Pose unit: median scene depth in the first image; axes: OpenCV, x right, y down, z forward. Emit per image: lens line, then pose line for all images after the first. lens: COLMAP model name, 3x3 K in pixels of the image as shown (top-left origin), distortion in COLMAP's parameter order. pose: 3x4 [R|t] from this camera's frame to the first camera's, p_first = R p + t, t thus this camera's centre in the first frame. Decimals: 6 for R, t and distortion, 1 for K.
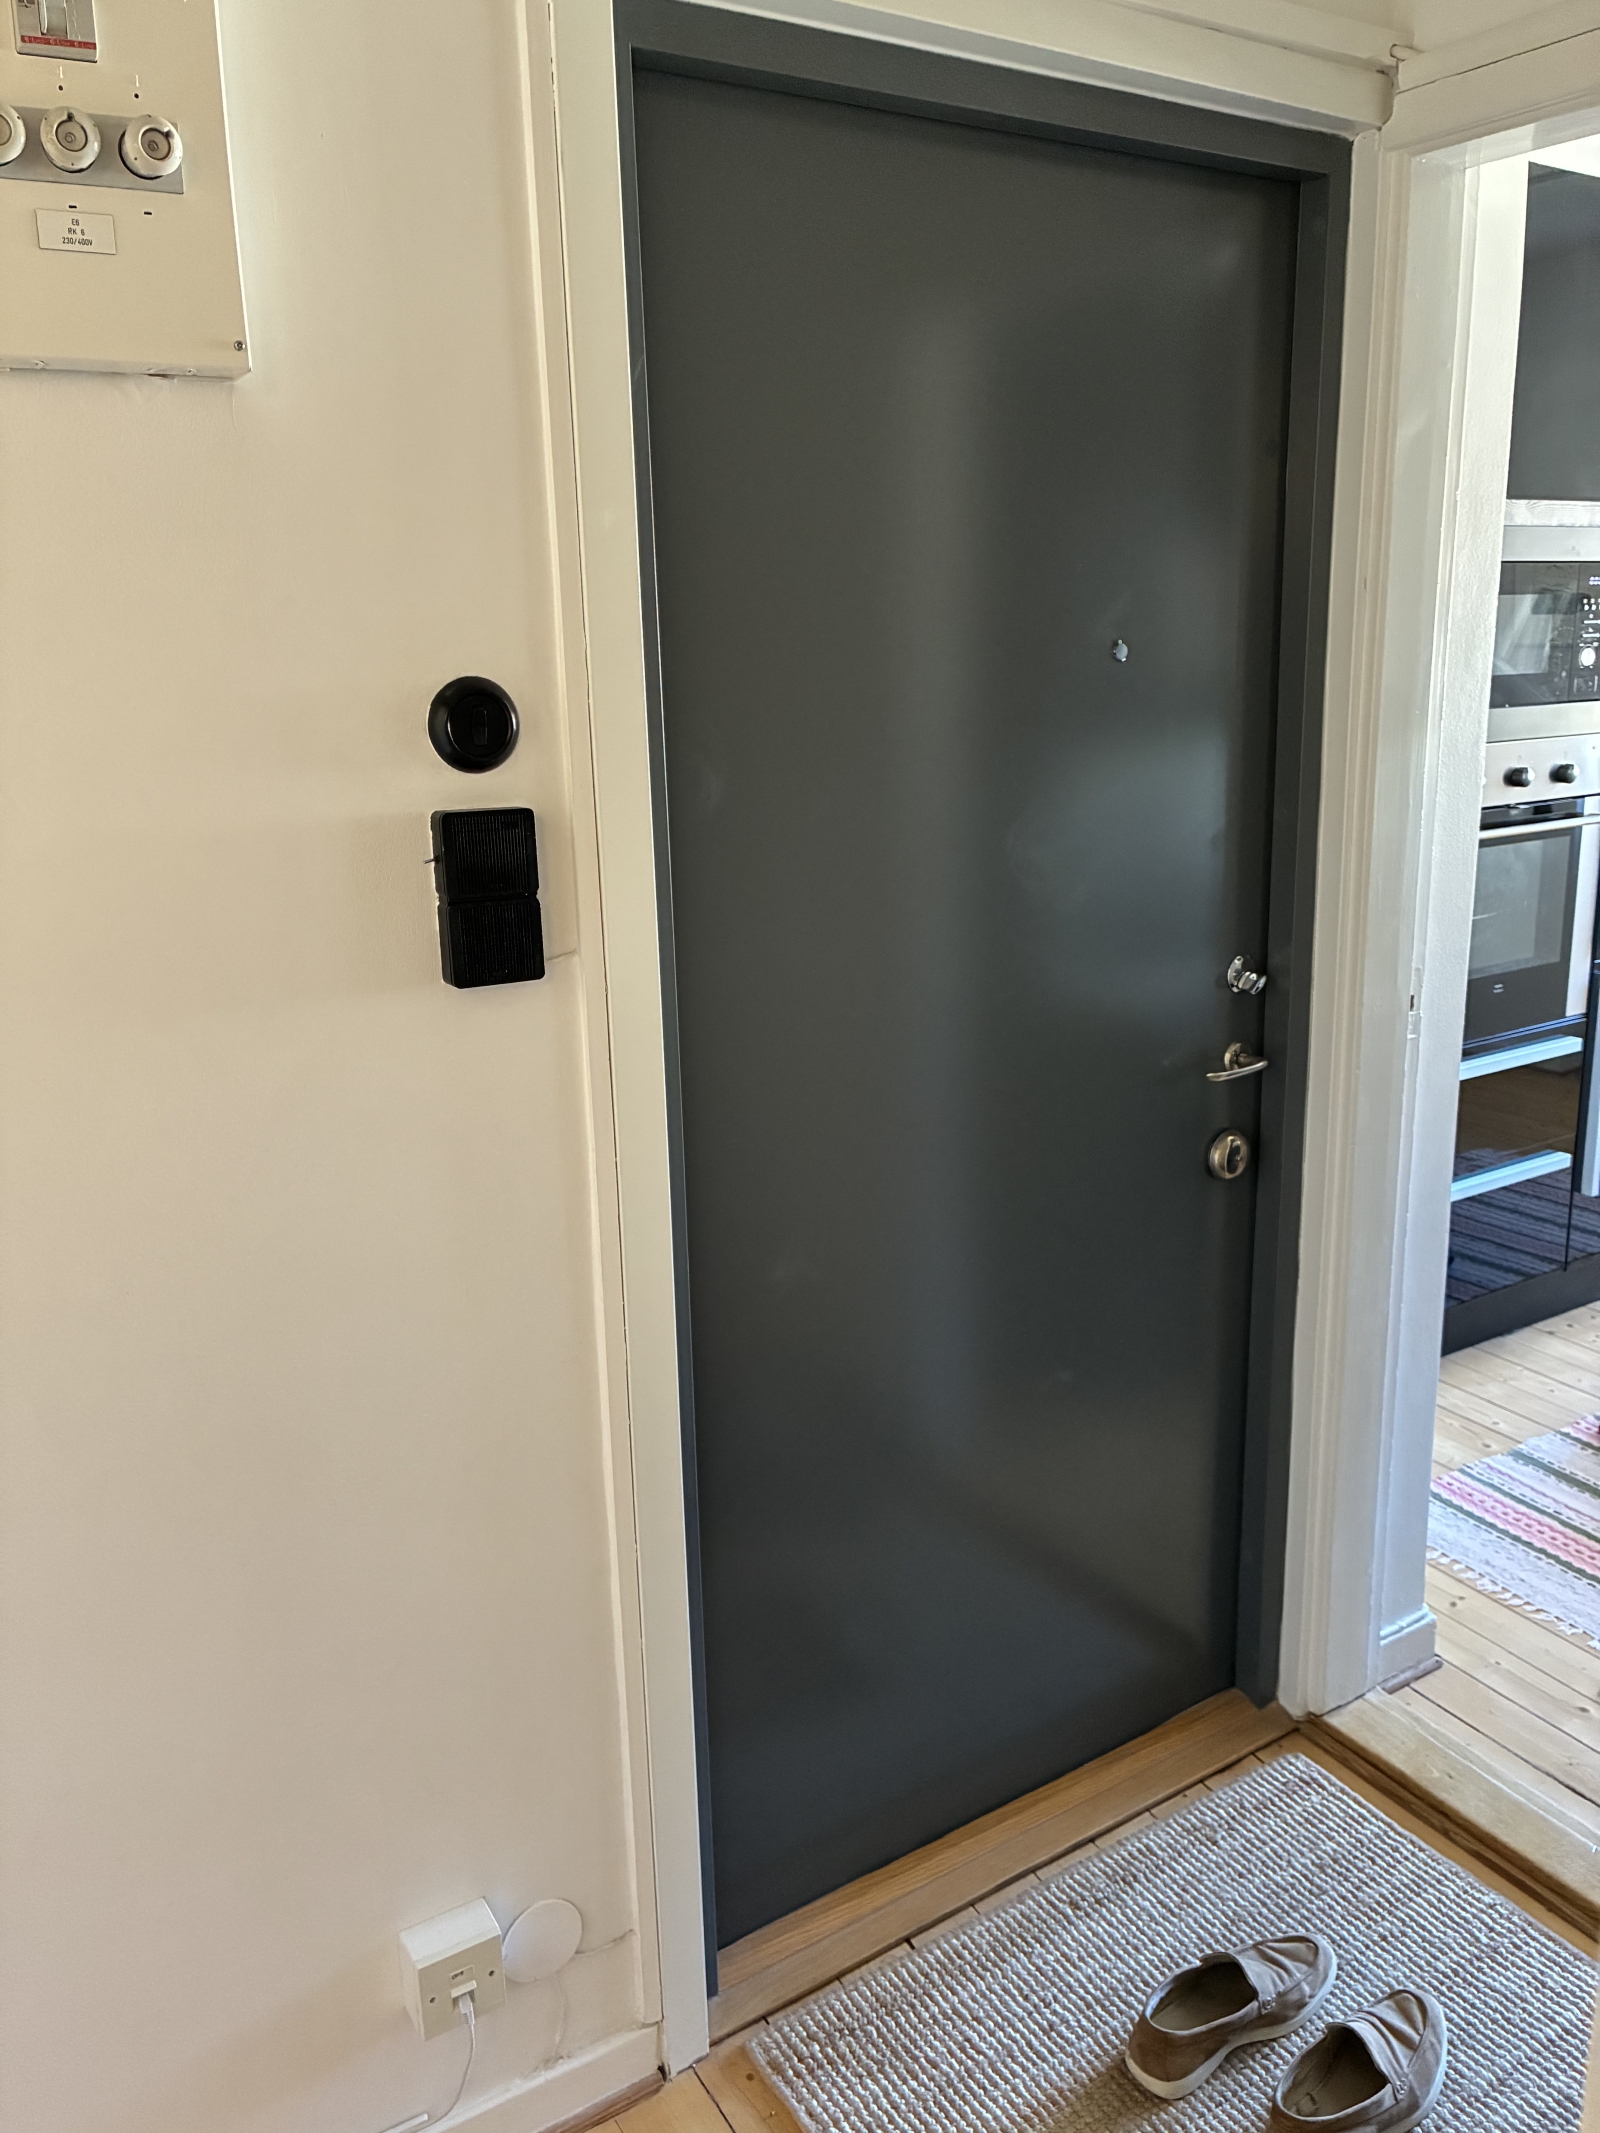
lens RADIAL K [[1652.8, 0, 795.5], [0, 1652.8, 1062.4], [0, 0, 1]] dist [0.013278, 0.007518]
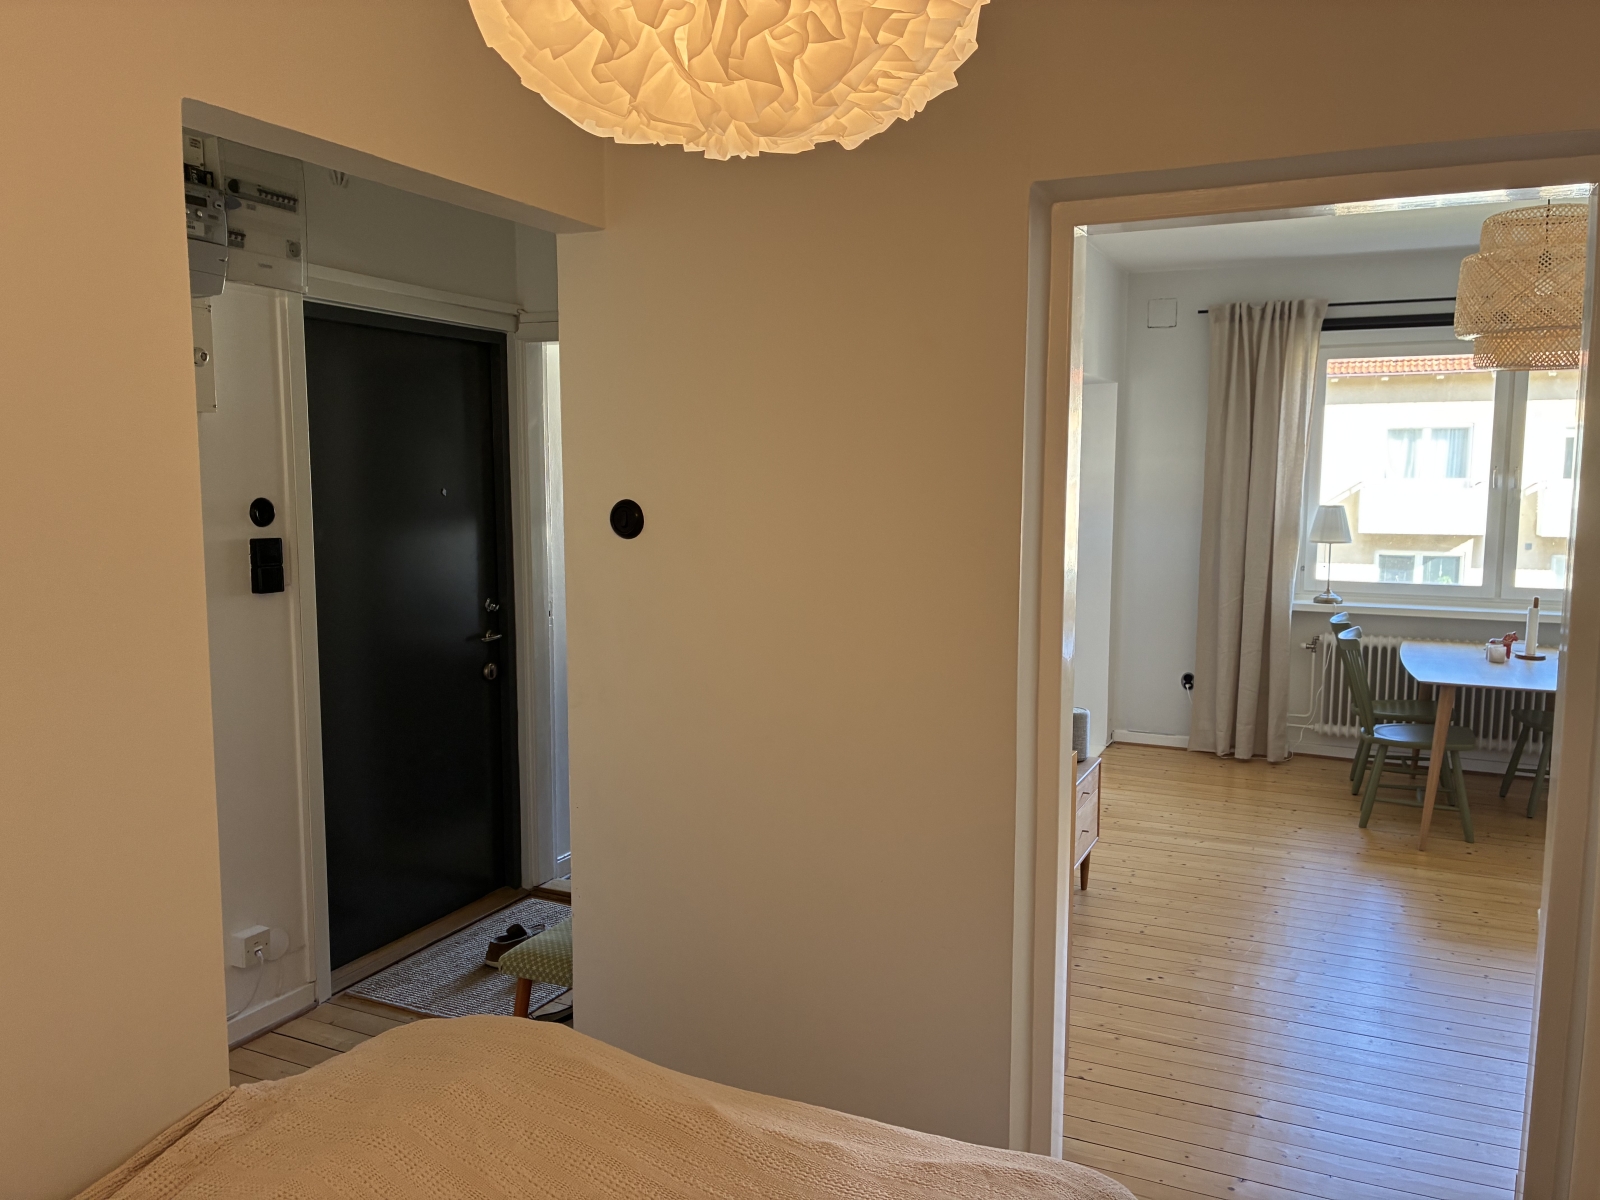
lens RADIAL K [[1239.8, 0, 800.0], [0, 1239.8, 600.0], [0, 0, 1]] dist [0.013278, 0.007518]
pose [[0.847106, -0.028148, 0.530679, -0.463910], [0.106234, 0.987409, -0.117205, 0.278547], [-0.520698, 0.155661, 0.839430, -1.197940]]
